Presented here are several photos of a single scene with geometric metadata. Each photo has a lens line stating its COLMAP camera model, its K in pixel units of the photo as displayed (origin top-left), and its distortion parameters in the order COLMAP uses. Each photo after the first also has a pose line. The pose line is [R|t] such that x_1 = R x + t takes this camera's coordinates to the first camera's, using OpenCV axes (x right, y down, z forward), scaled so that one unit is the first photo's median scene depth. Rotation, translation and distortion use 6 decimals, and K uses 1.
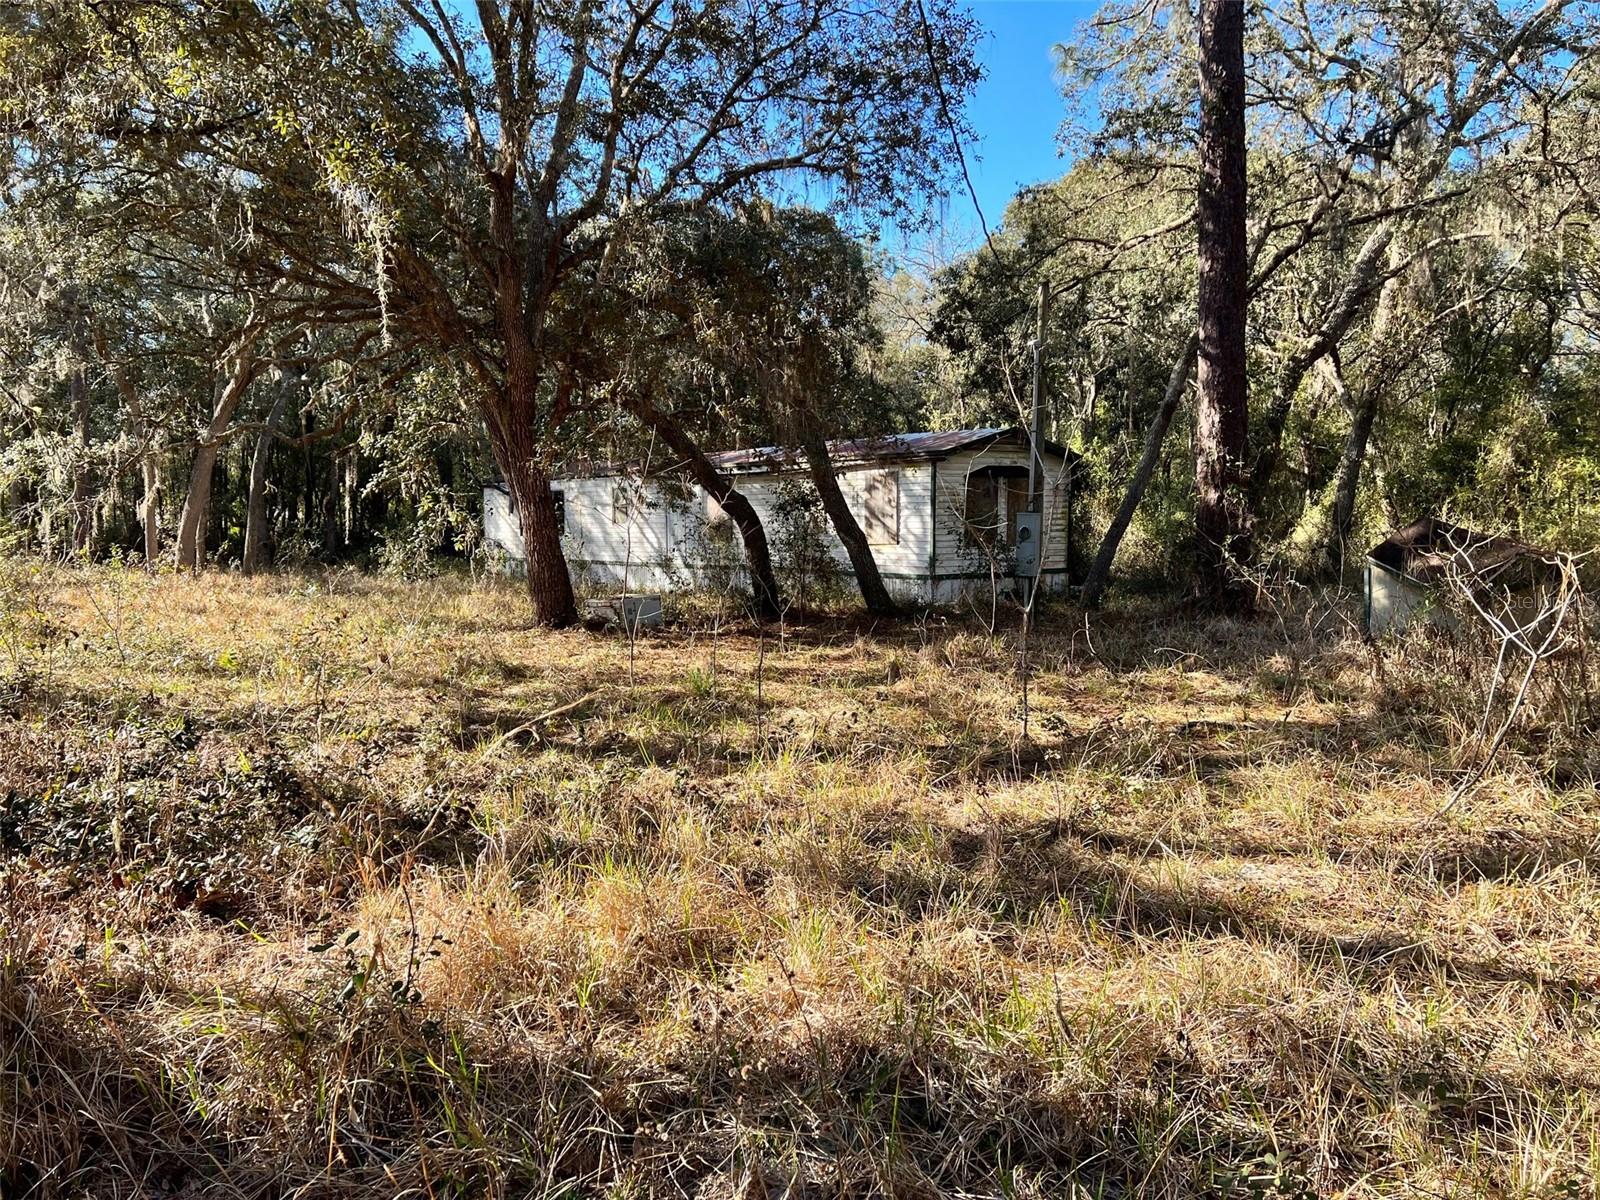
lens RADIAL K [[1204.8, 0, 809.8], [0, 1204.8, 593.7], [0, 0, 1]] dist [0.071654, -0.078347]
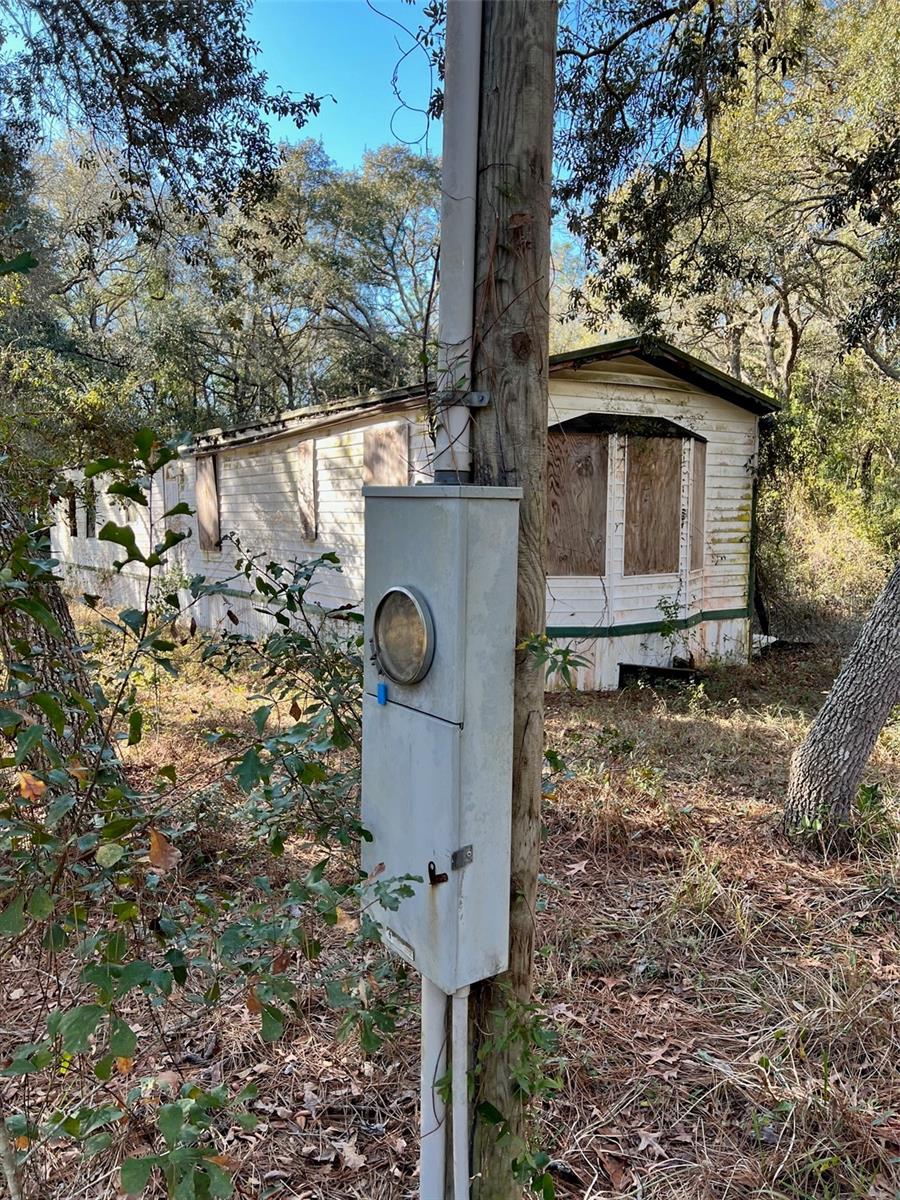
lens RADIAL K [[903.6, 0, 447.3], [0, 903.6, 598.8], [0, 0, 1]] dist [0.071654, -0.078347]
pose [[0.994206, 0.017375, -0.106081, 0.127258], [-0.014205, 0.999432, 0.030565, -0.038635], [0.106551, -0.028881, 0.993888, 0.606475]]
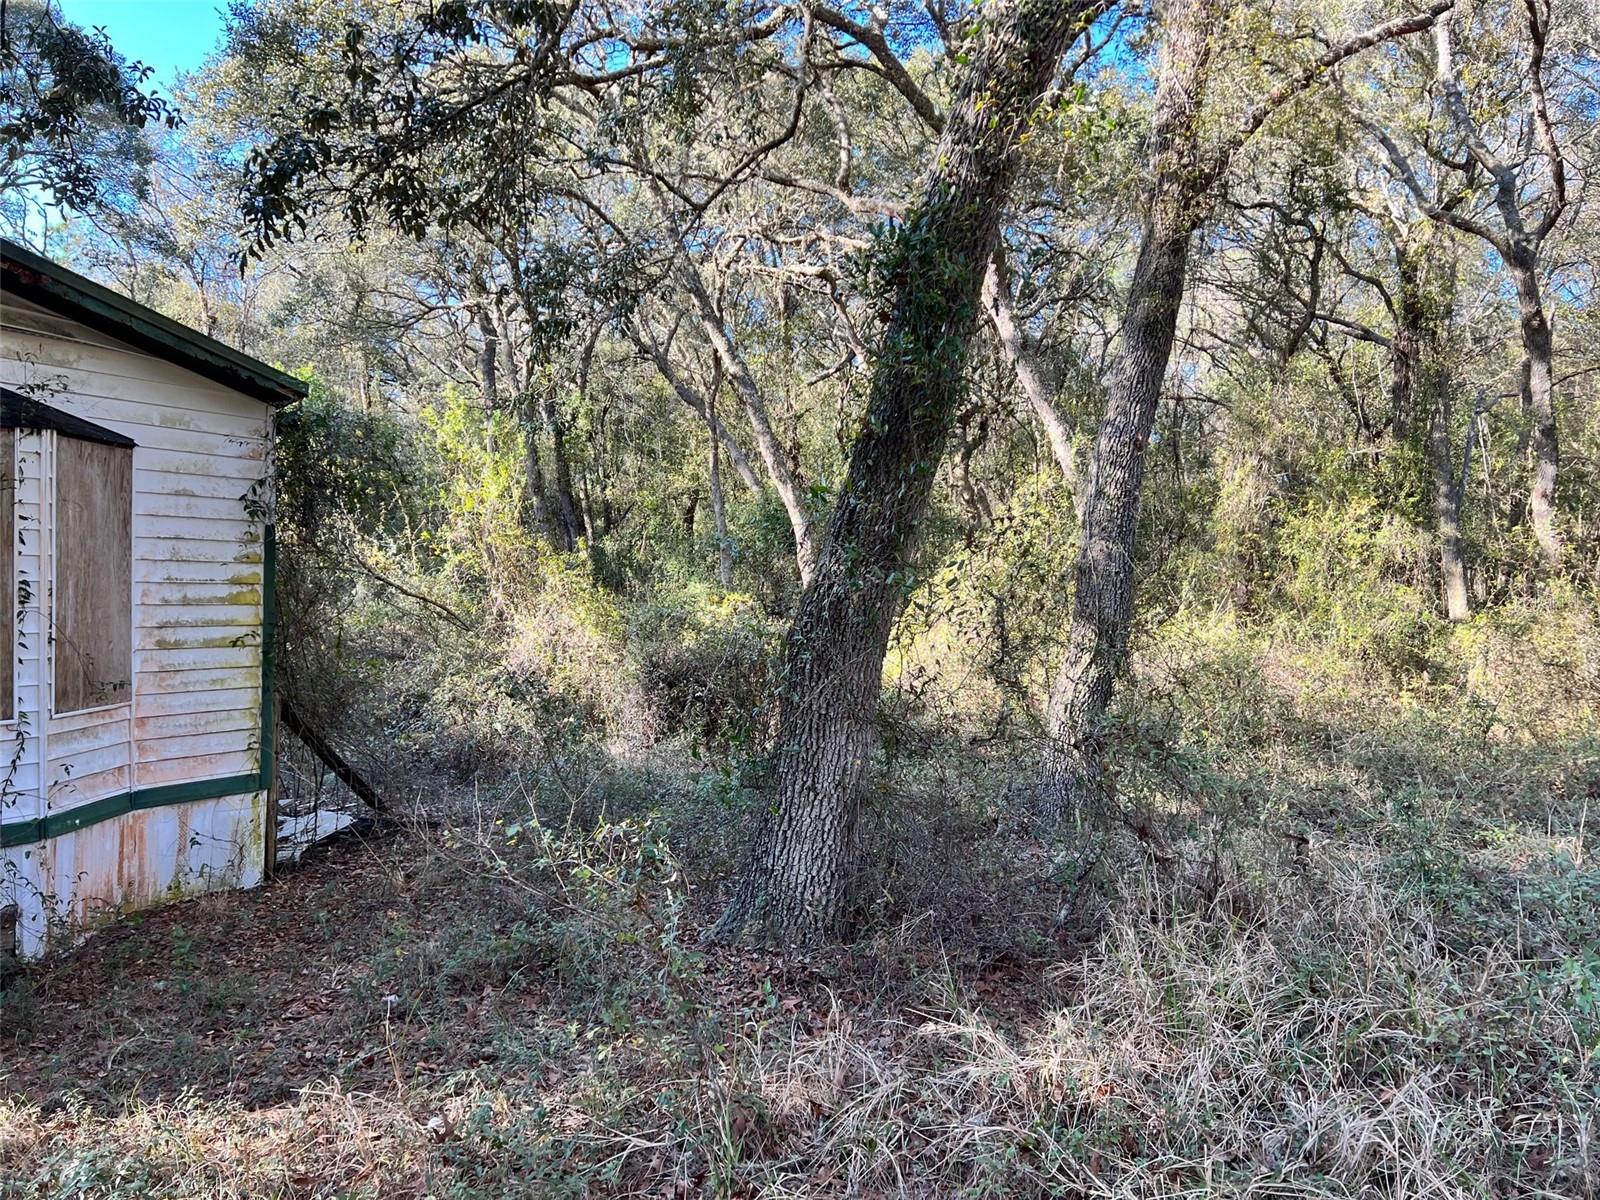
lens RADIAL K [[1204.8, 0, 801.3], [0, 1204.8, 596.1], [0, 0, 1]] dist [0.071654, -0.078347]
pose [[0.936476, 0.009529, 0.350603, 0.244137], [0.011187, 0.998311, -0.057016, -0.047976], [-0.350554, 0.057316, 0.934787, 0.725296]]
